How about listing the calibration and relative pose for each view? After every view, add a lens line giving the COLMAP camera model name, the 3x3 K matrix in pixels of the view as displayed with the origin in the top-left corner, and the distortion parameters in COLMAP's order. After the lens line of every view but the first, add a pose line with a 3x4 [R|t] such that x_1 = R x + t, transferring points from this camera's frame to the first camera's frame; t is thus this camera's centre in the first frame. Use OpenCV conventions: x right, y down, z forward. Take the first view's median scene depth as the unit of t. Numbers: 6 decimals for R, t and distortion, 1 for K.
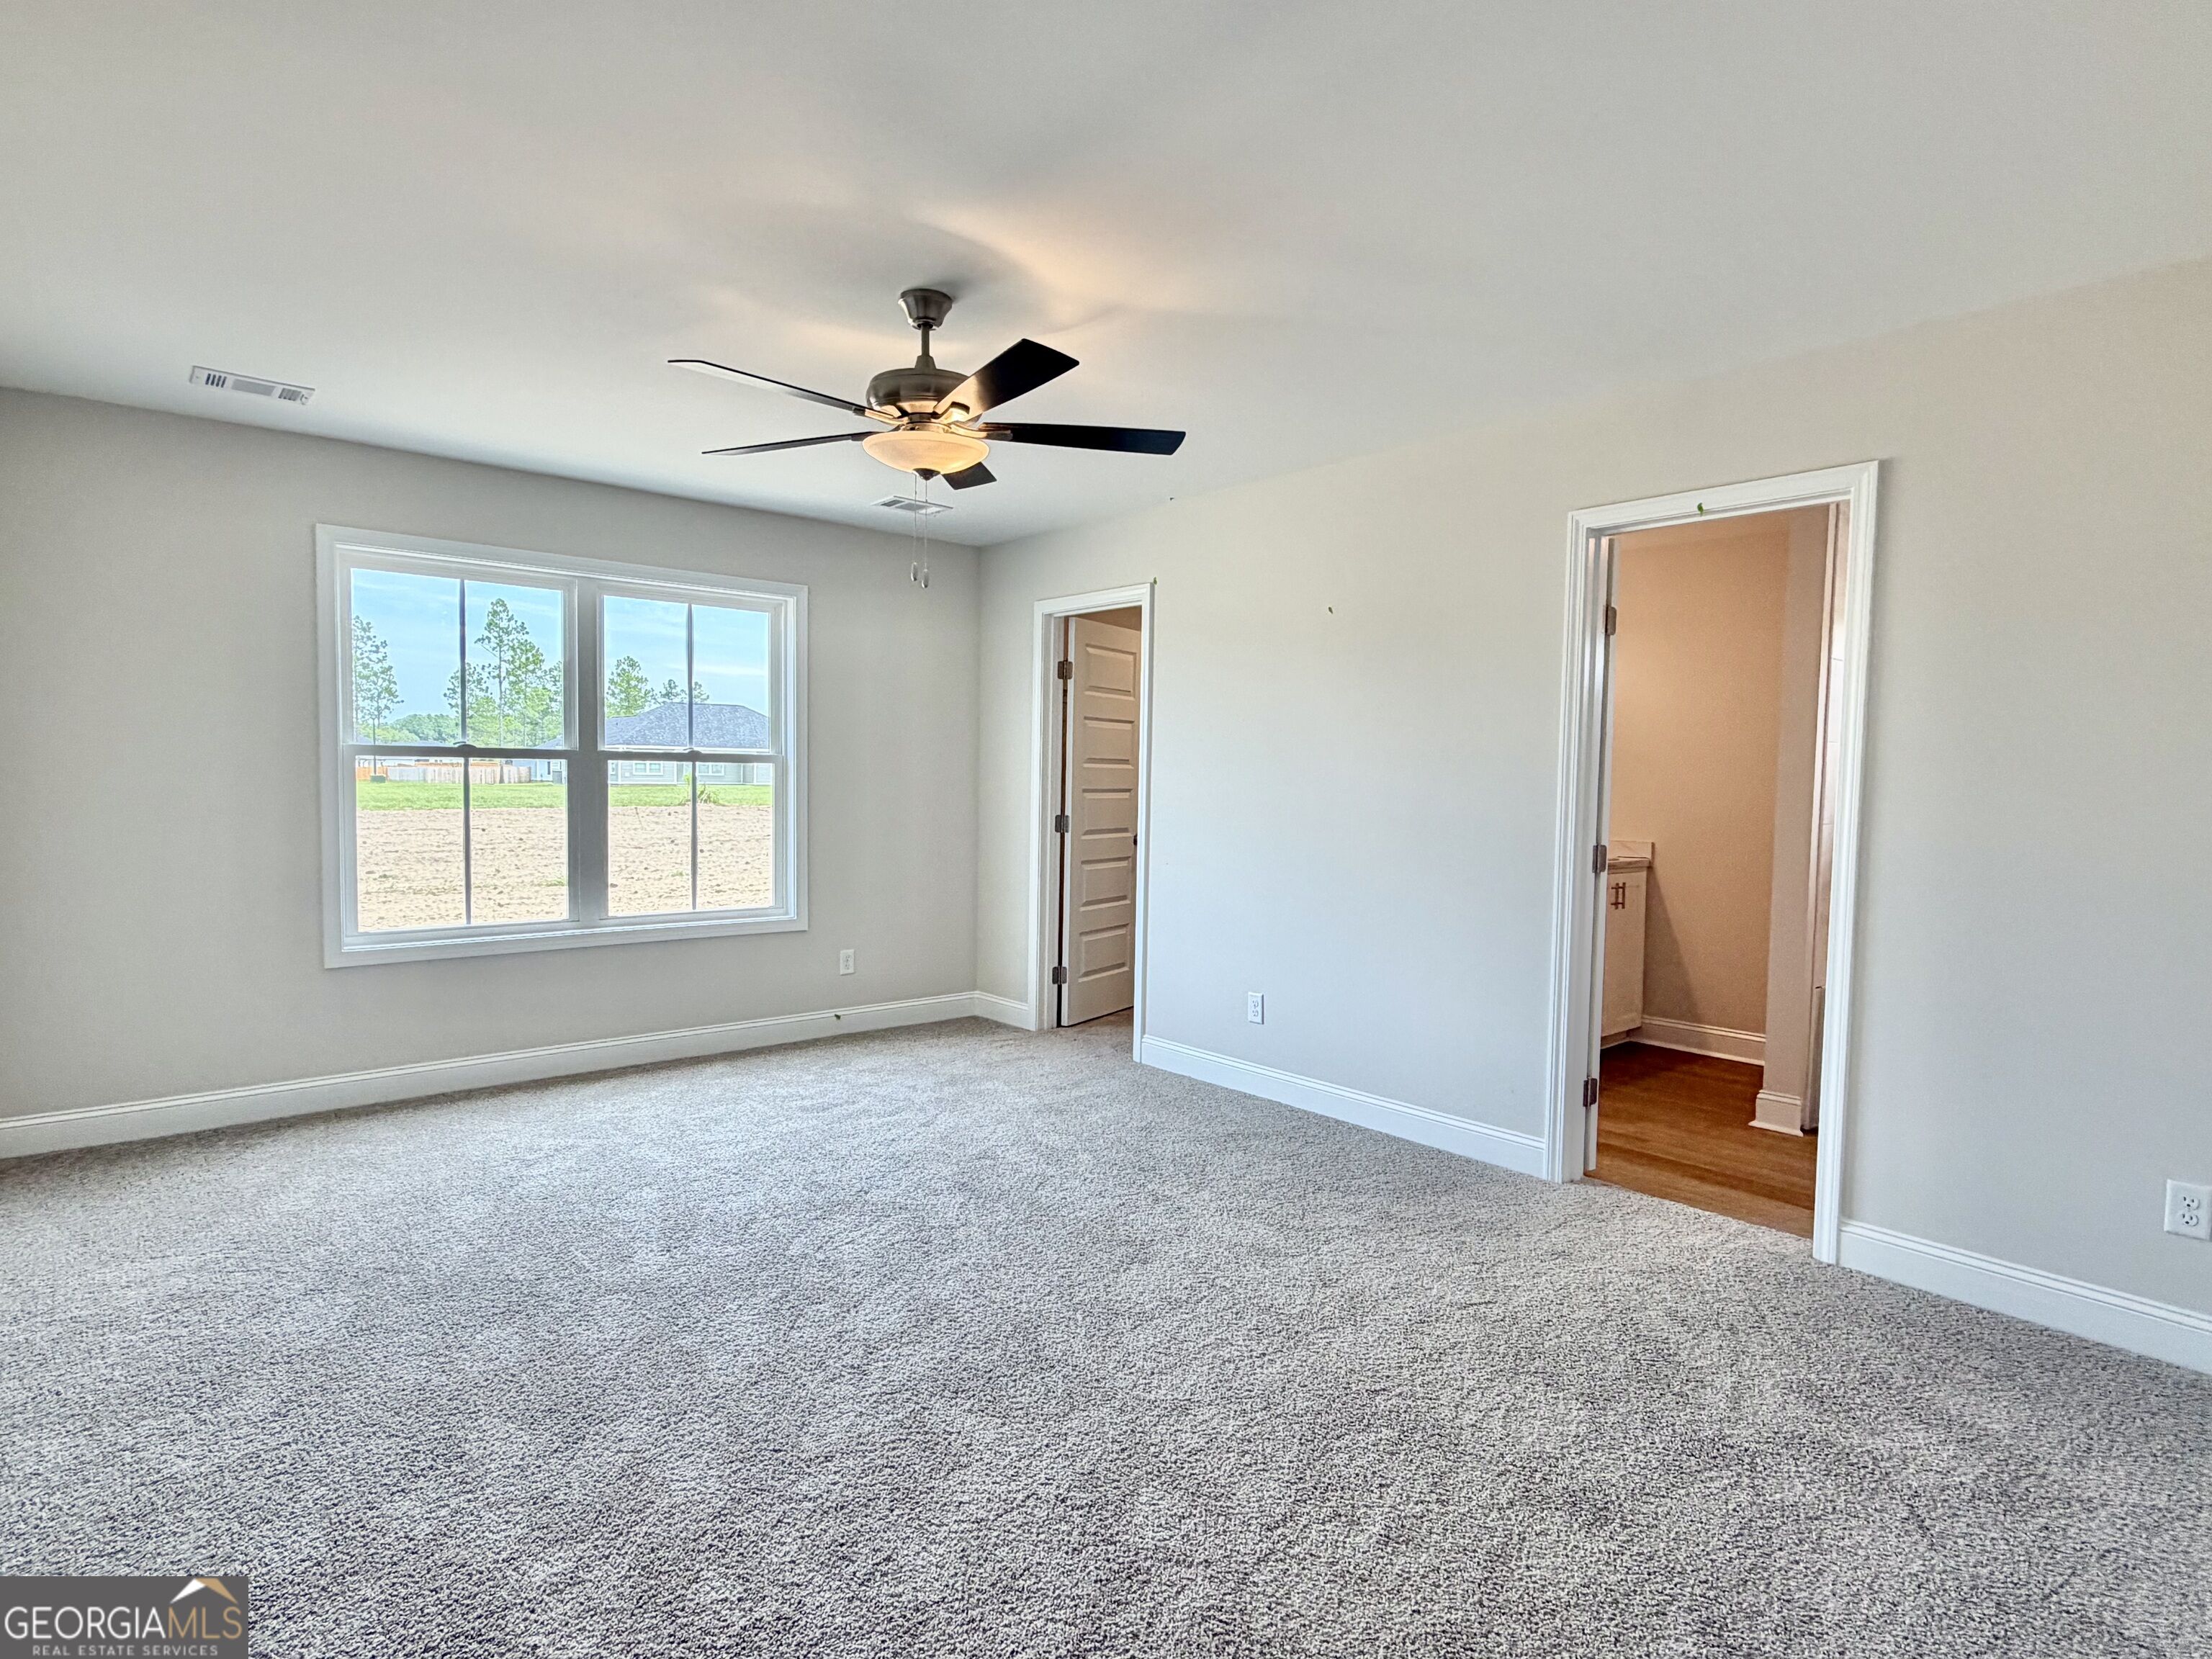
lens RADIAL K [[1193.4, 0, 1110.3], [0, 1193.4, 847.9], [0, 0, 1]] dist [0.022962, 0.000436]
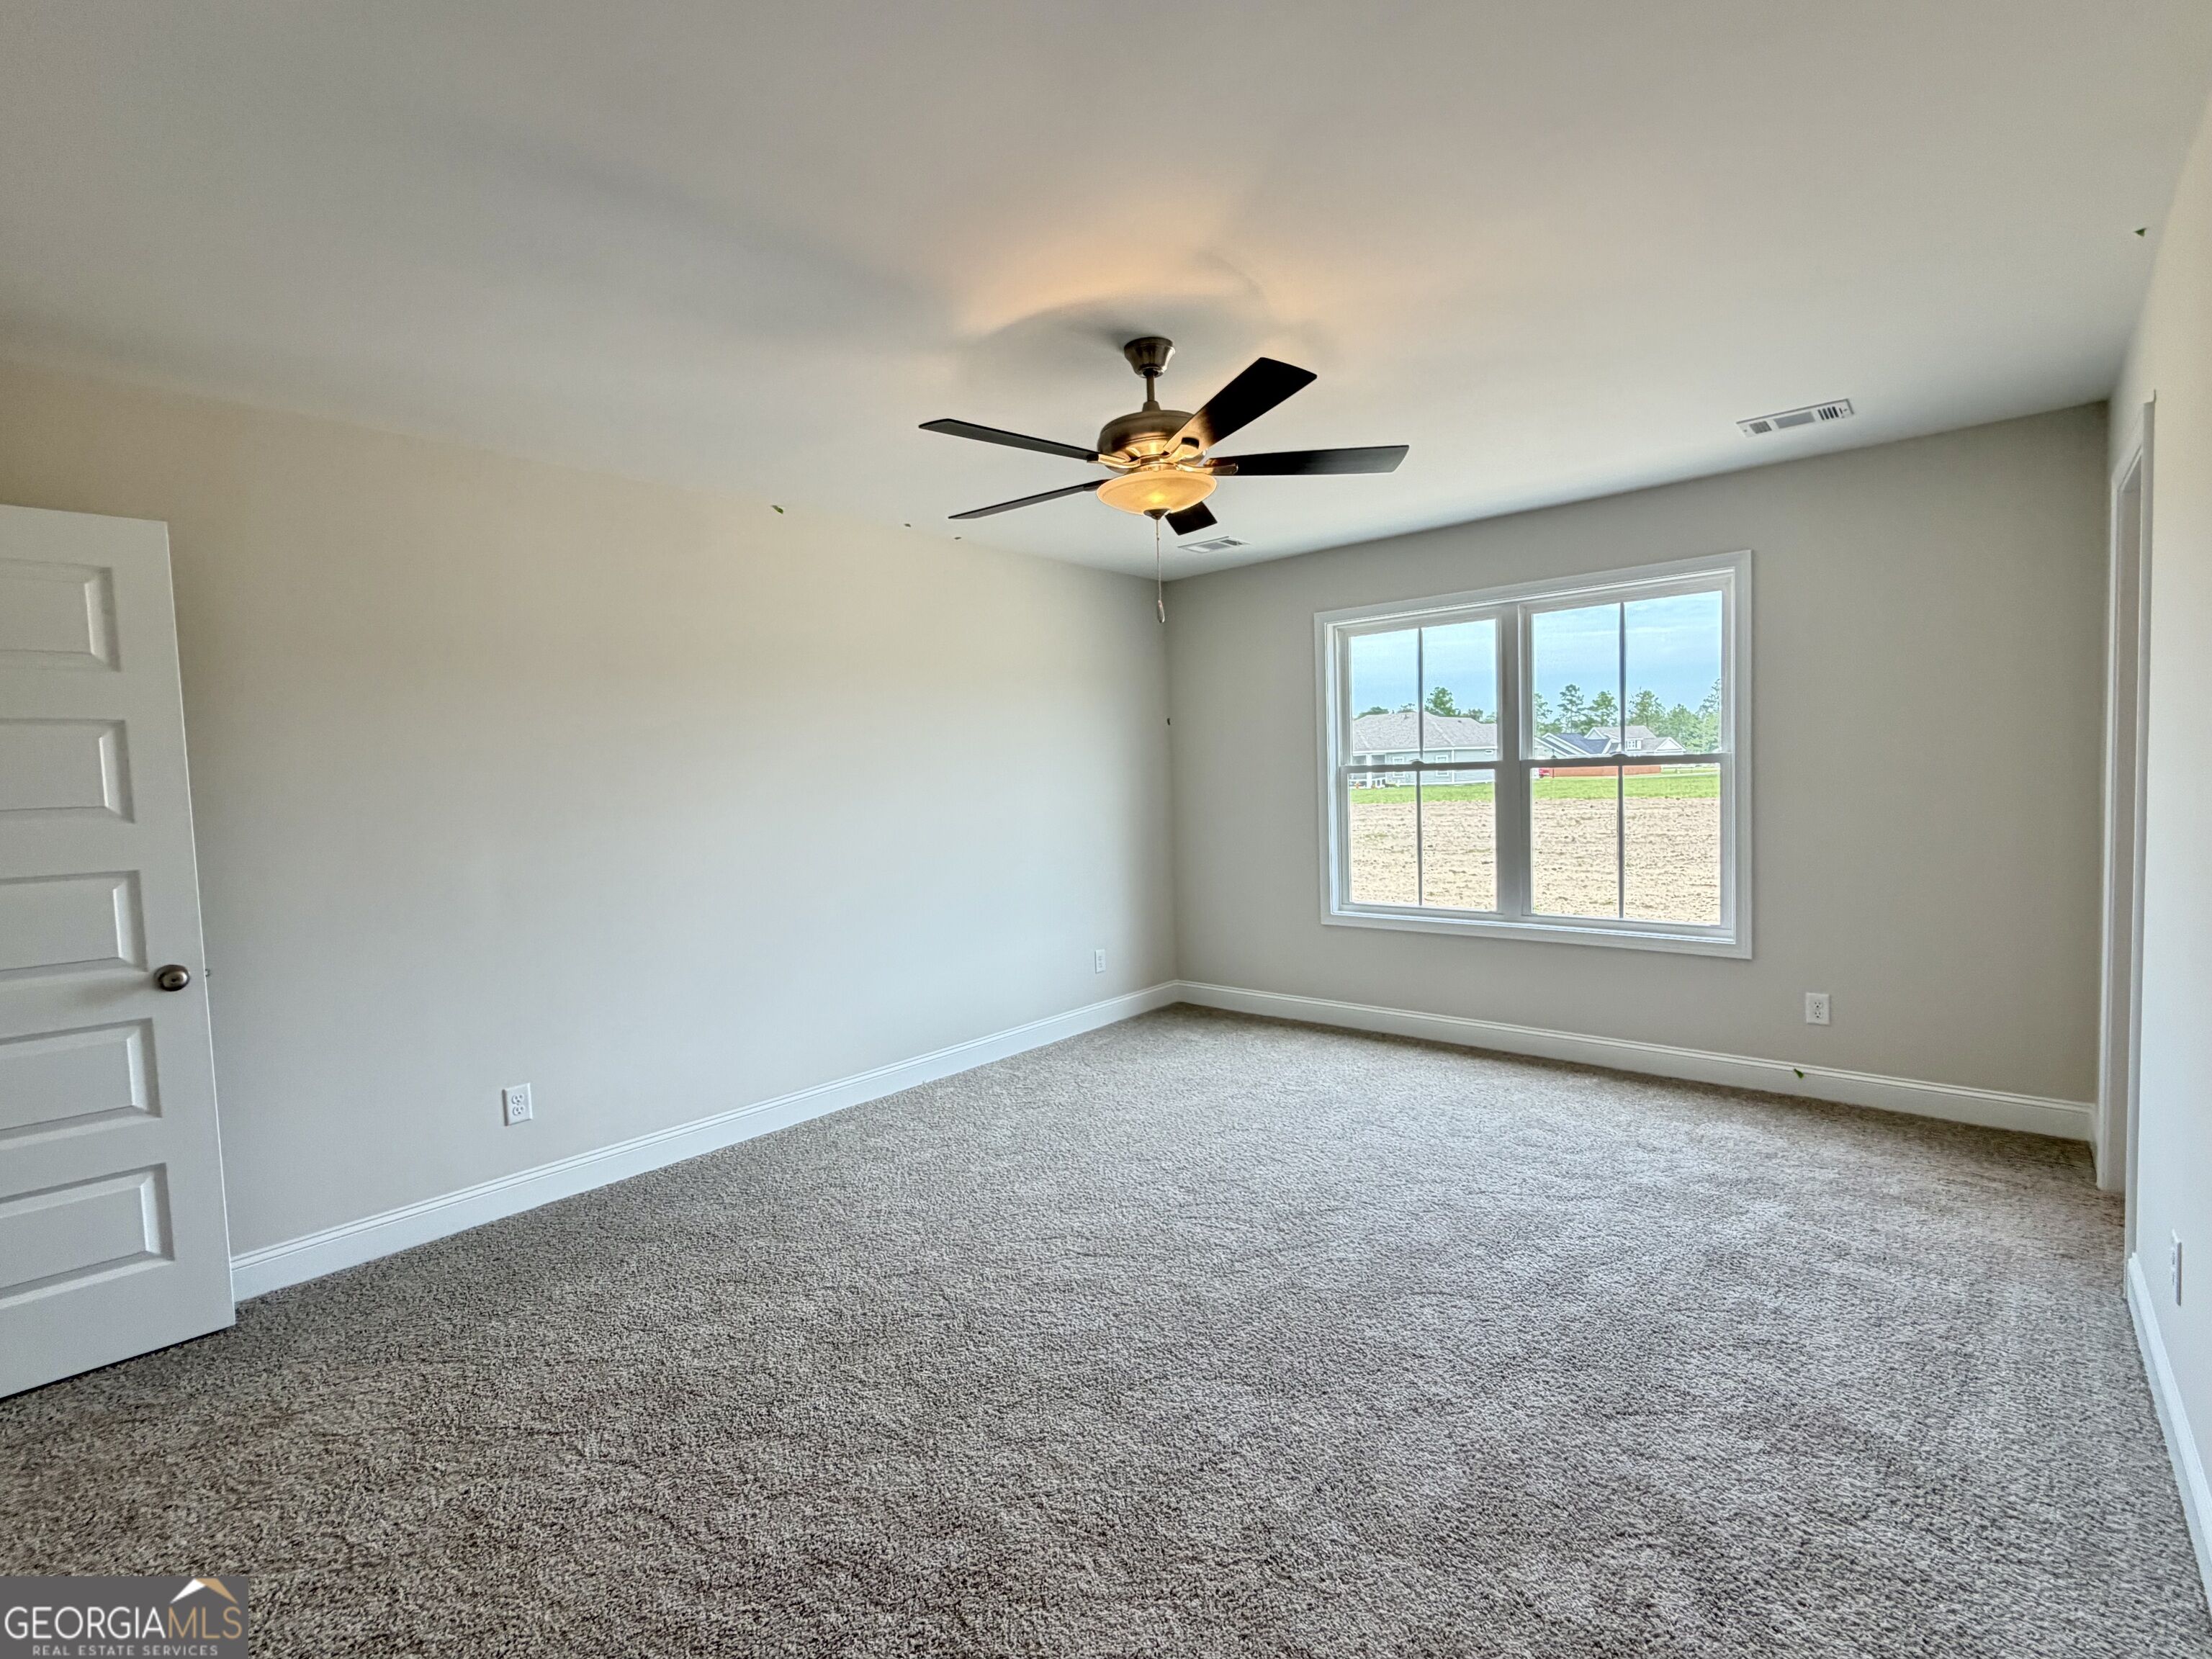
lens RADIAL K [[1004.4, 0, 1112.3], [0, 1004.4, 823.0], [0, 0, 1]] dist [0.004867, 0.000295]
pose [[0.135875, 0.017811, -0.990566, 0.431638], [-0.028768, 0.999488, 0.014025, -0.026504], [0.990308, 0.026591, 0.136318, 0.518198]]
